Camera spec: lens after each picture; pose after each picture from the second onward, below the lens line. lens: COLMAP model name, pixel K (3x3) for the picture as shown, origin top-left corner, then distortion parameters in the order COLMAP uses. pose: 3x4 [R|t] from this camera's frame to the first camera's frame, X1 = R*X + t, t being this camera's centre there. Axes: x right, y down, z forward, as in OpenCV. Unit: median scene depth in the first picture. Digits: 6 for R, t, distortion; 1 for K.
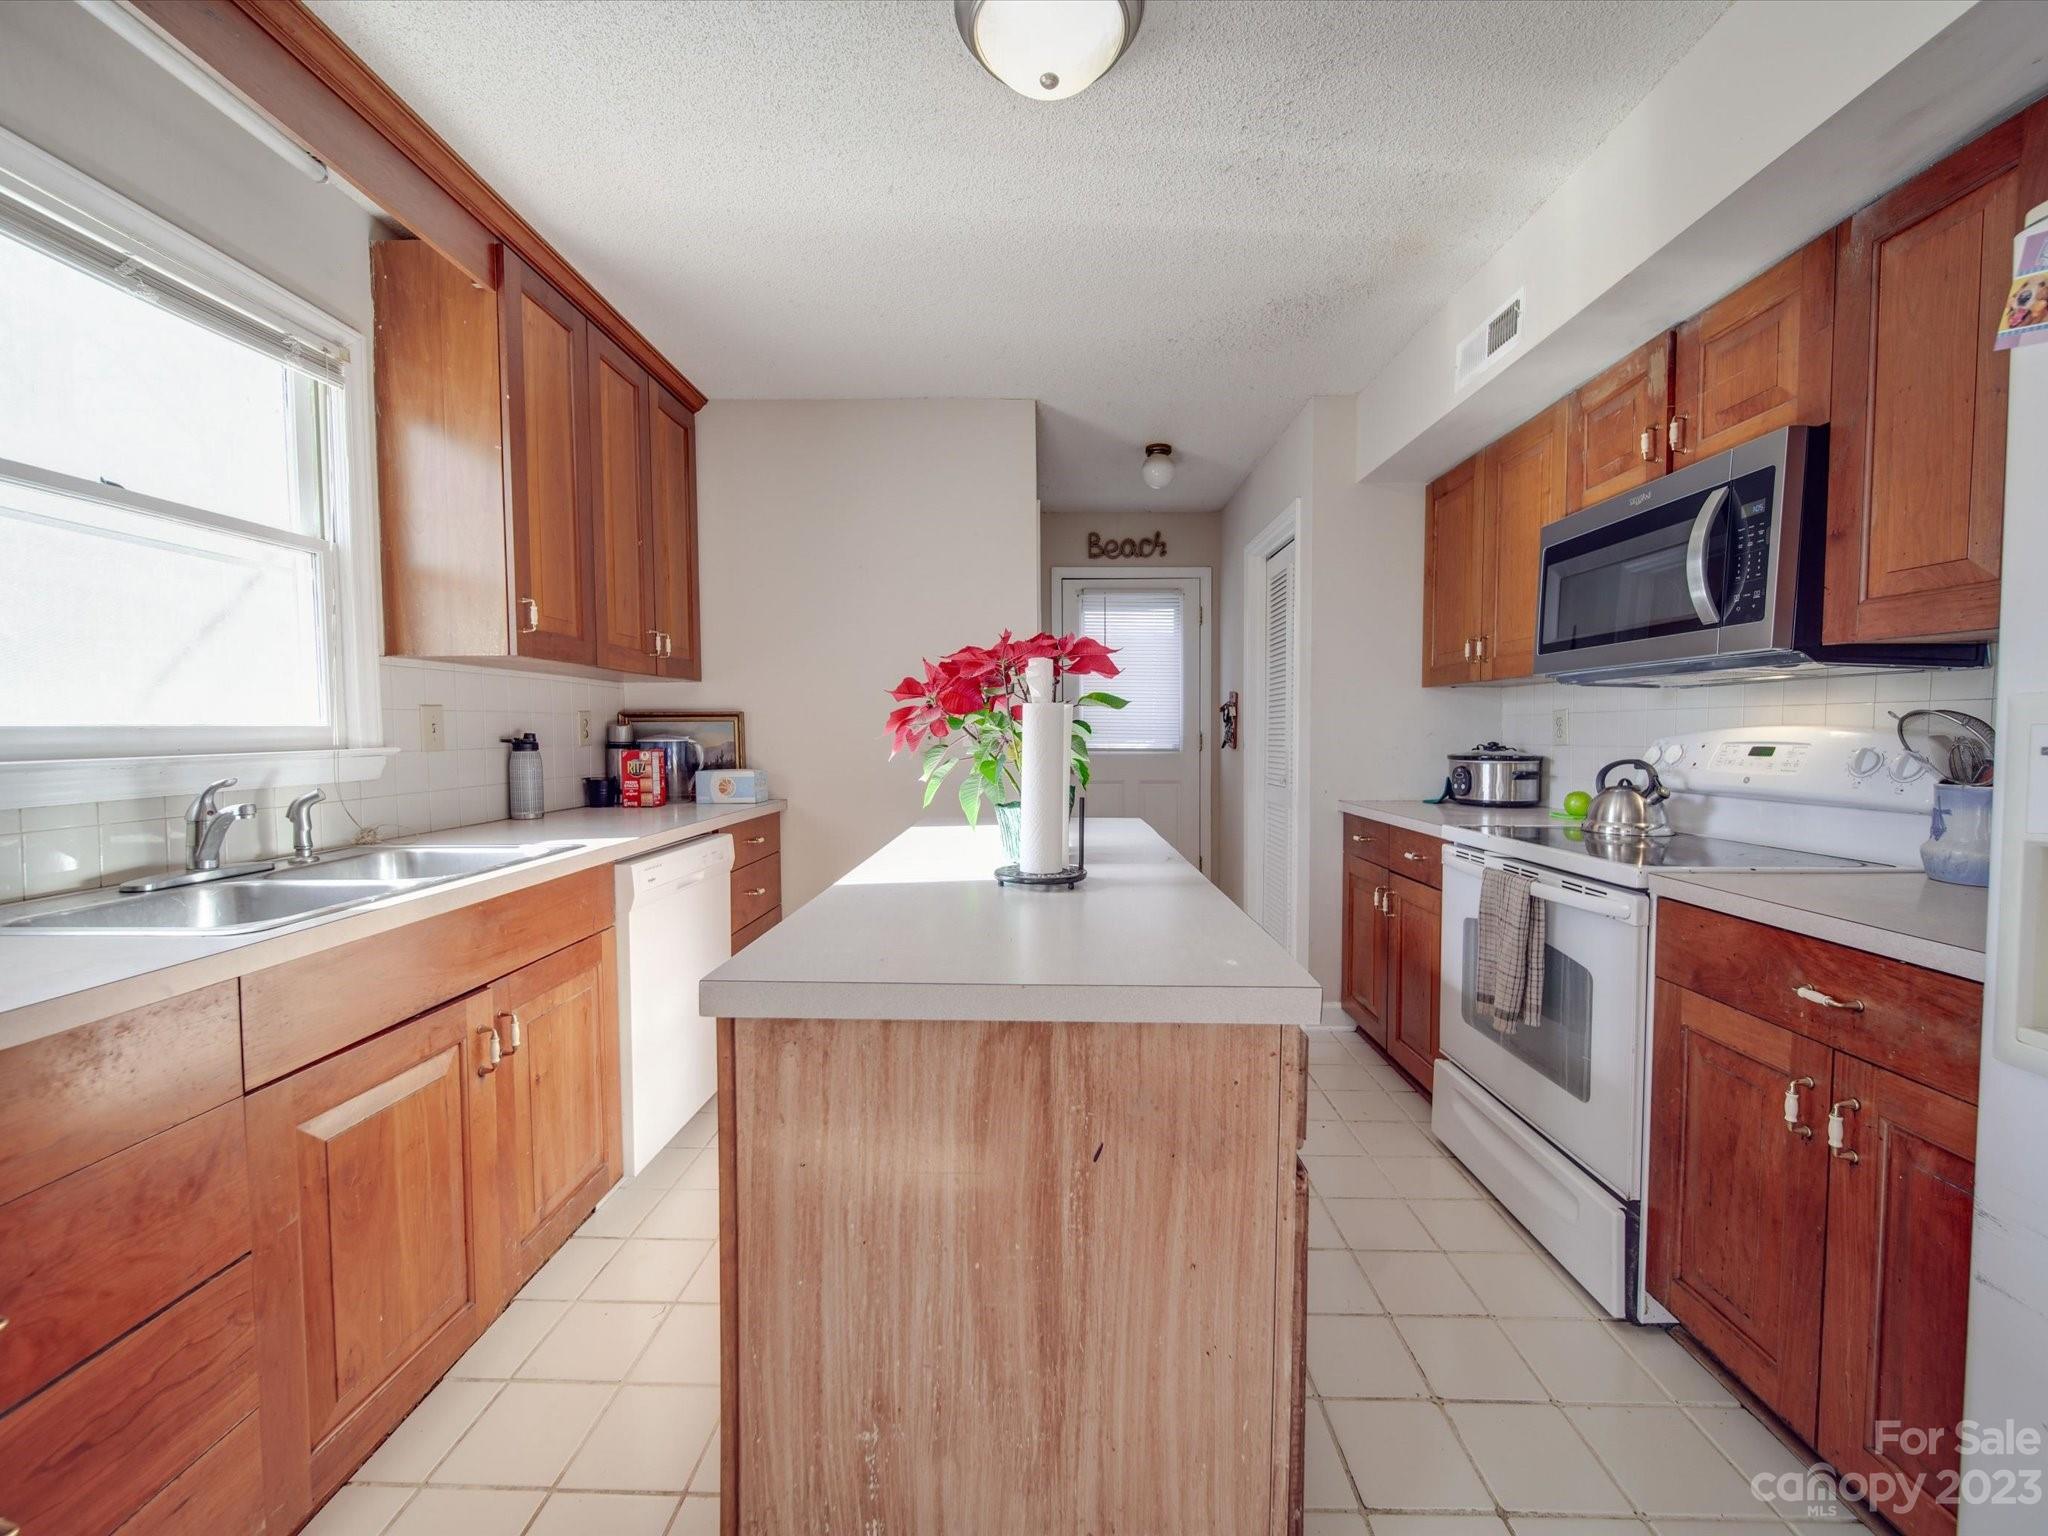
lens RADIAL K [[806.8, 0, 1029.8], [0, 806.8, 764.0], [0, 0, 1]] dist [0.000204, -0.001482]
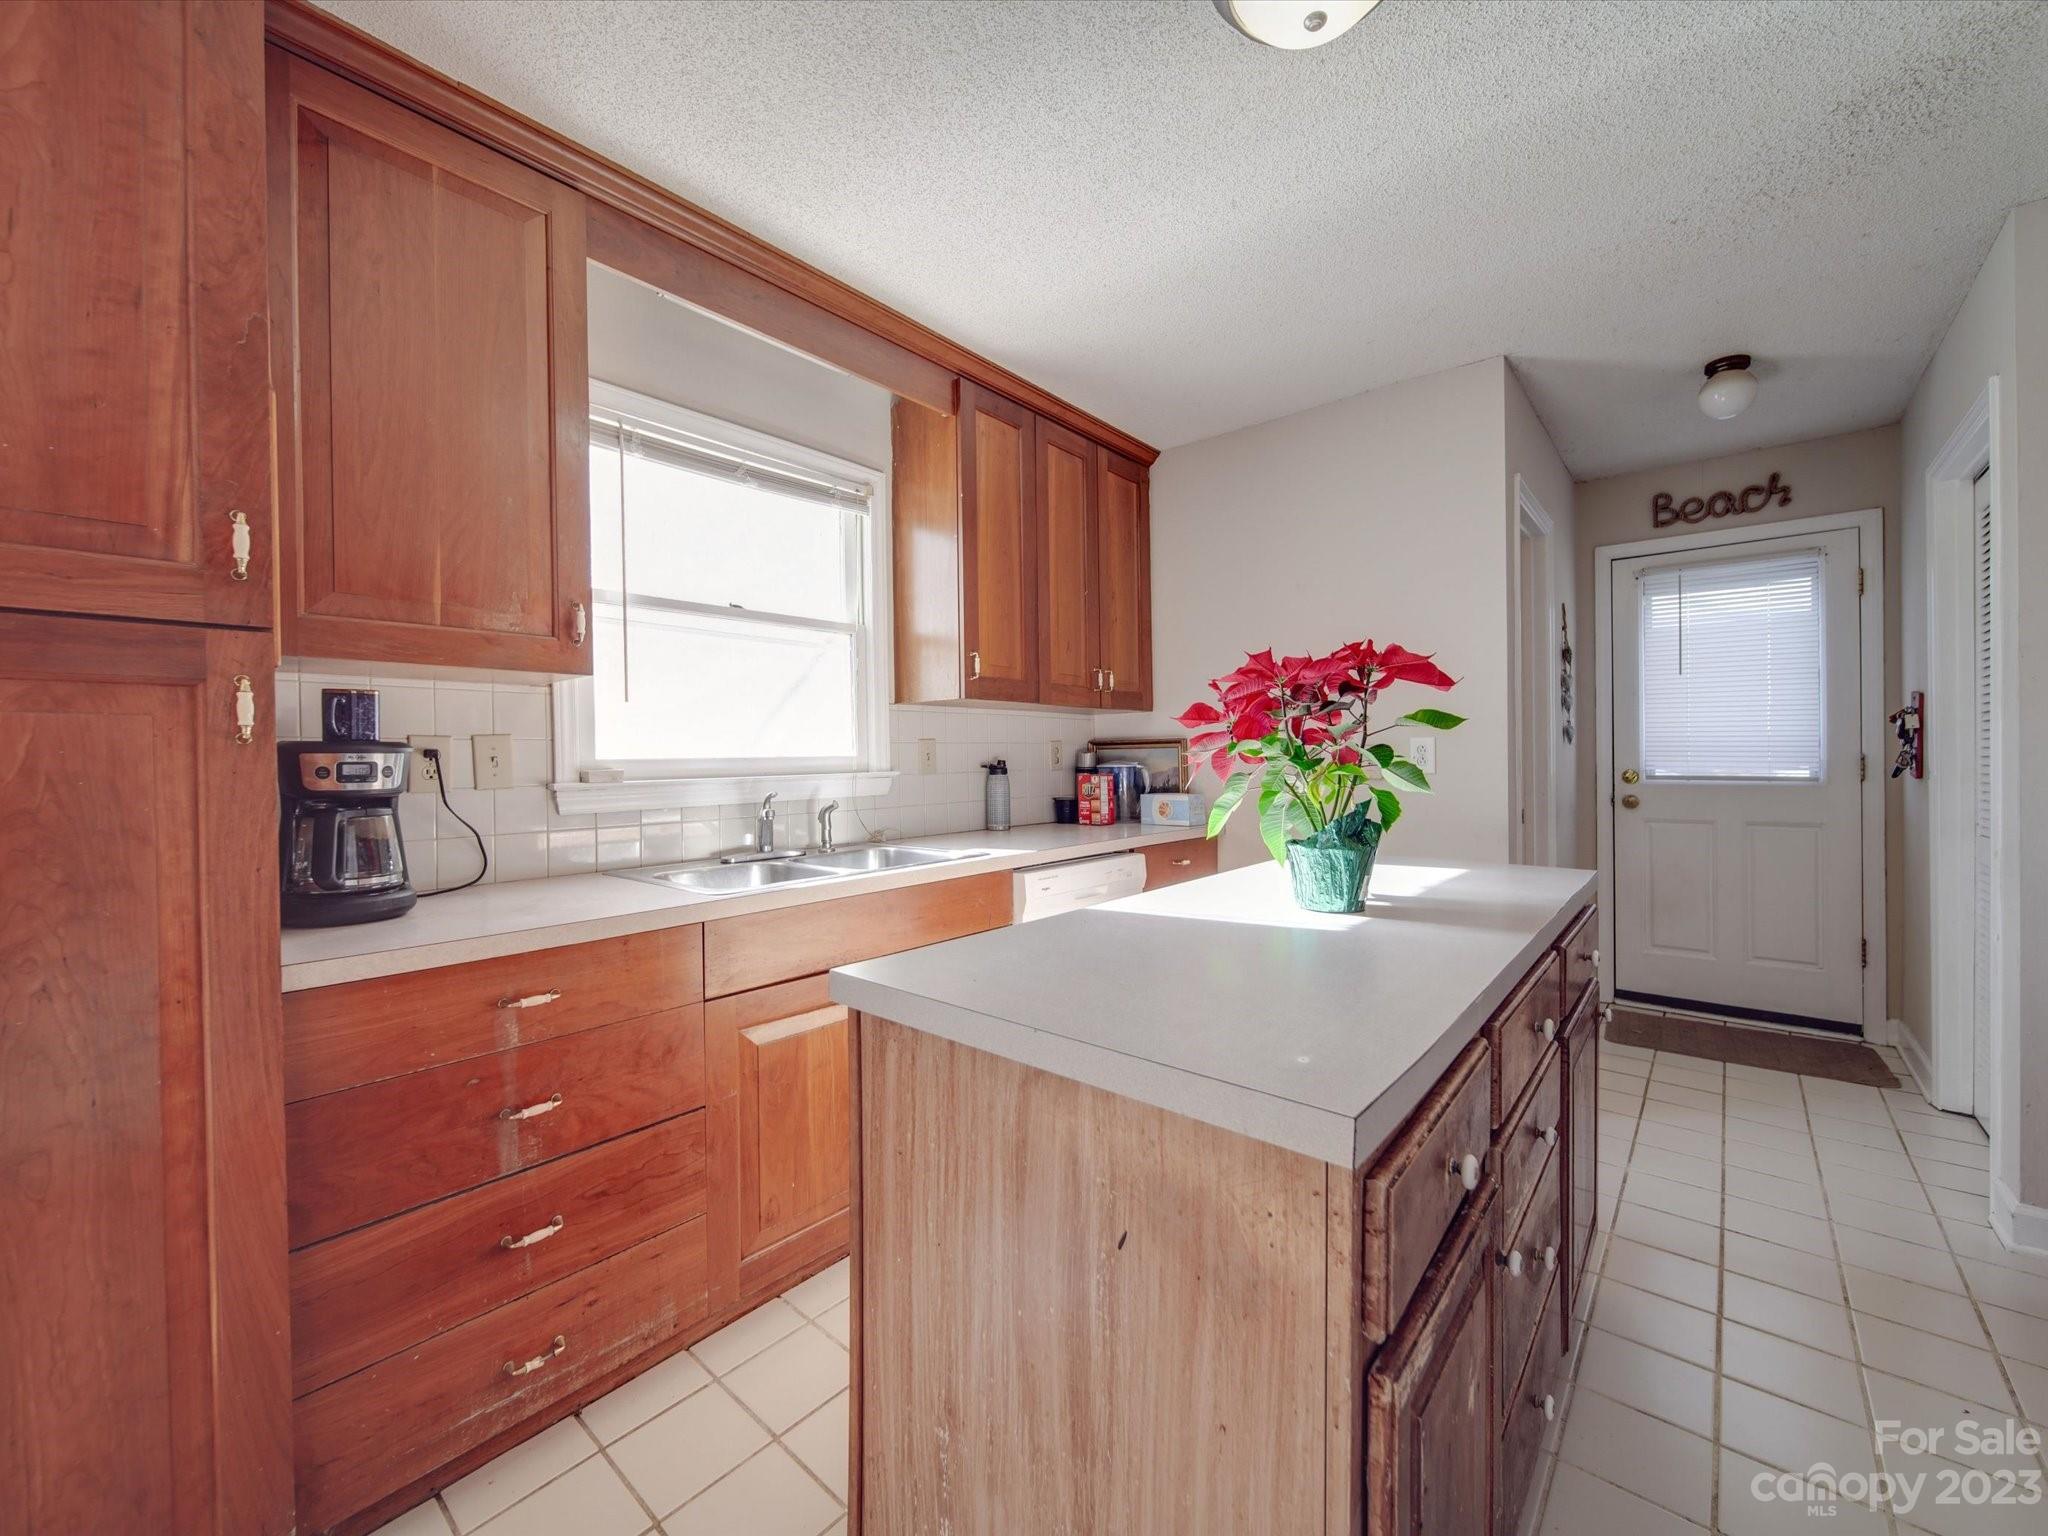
lens RADIAL K [[806.8, 0, 1039.7], [0, 806.8, 764.6], [0, 0, 1]] dist [0.000204, -0.001482]
pose [[0.775732, 0.000483, -0.631062, 0.243279], [-0.018174, 0.999602, -0.021575, -0.007391], [0.630800, 0.028205, 0.775432, 0.104577]]
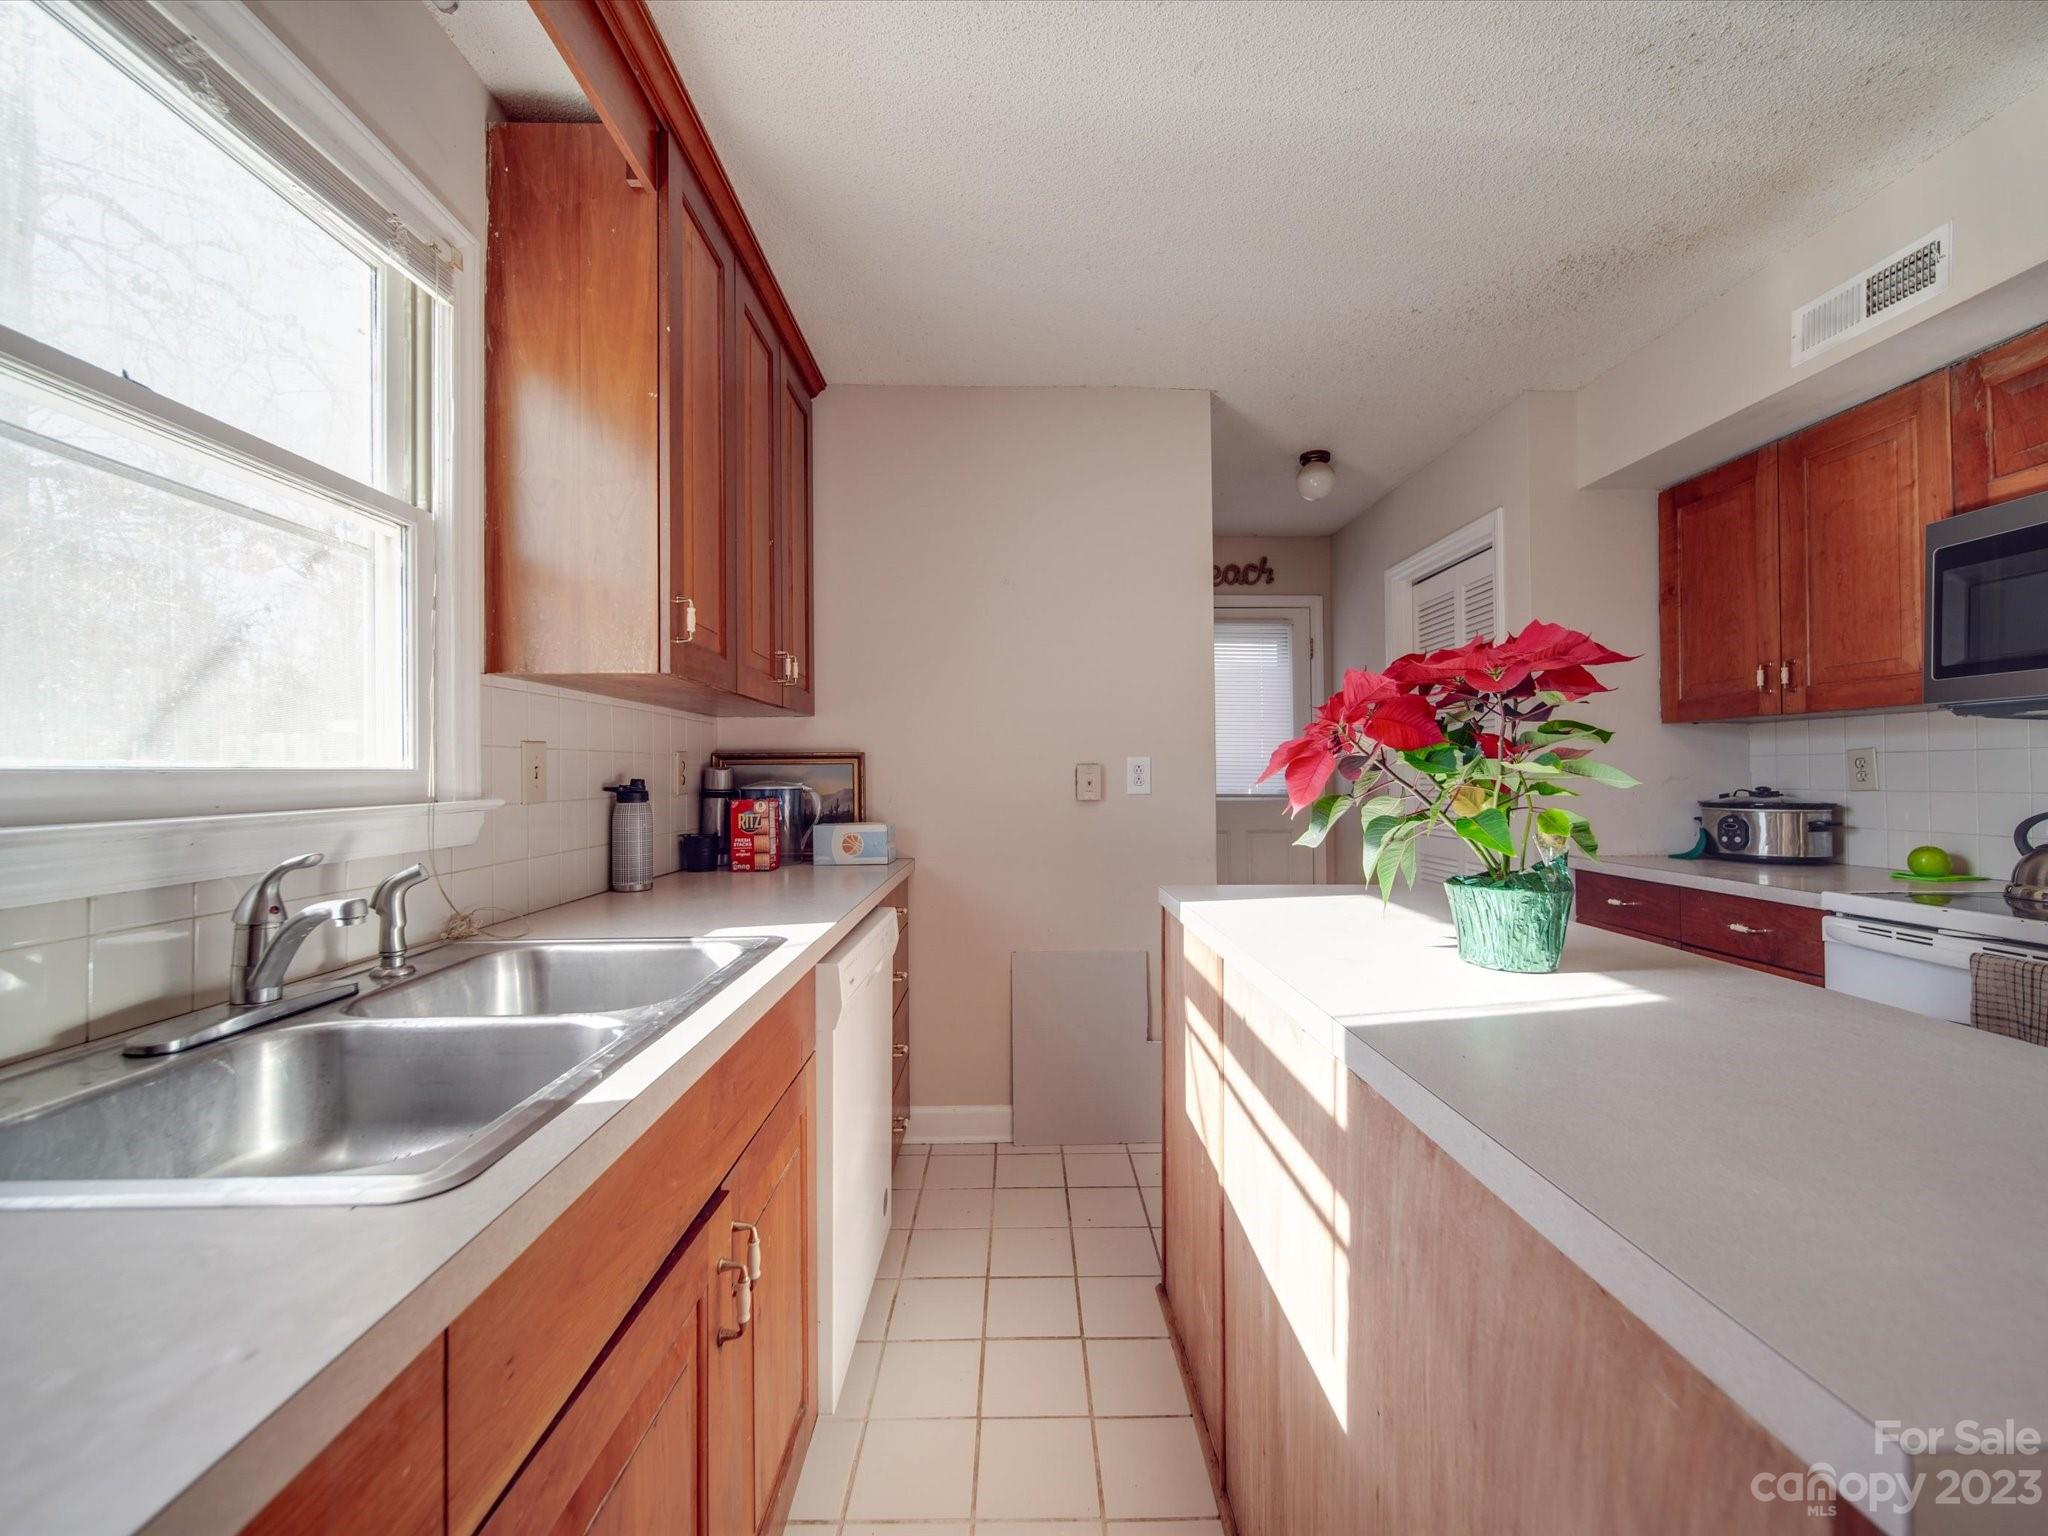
lens RADIAL K [[806.8, 0, 1028.6], [0, 806.8, 763.9], [0, 0, 1]] dist [0.000204, -0.001482]
pose [[0.999187, -0.001433, 0.040299, -0.338295], [0.003644, 0.998488, -0.054852, -0.010696], [-0.040159, 0.054954, 0.997681, 0.259234]]
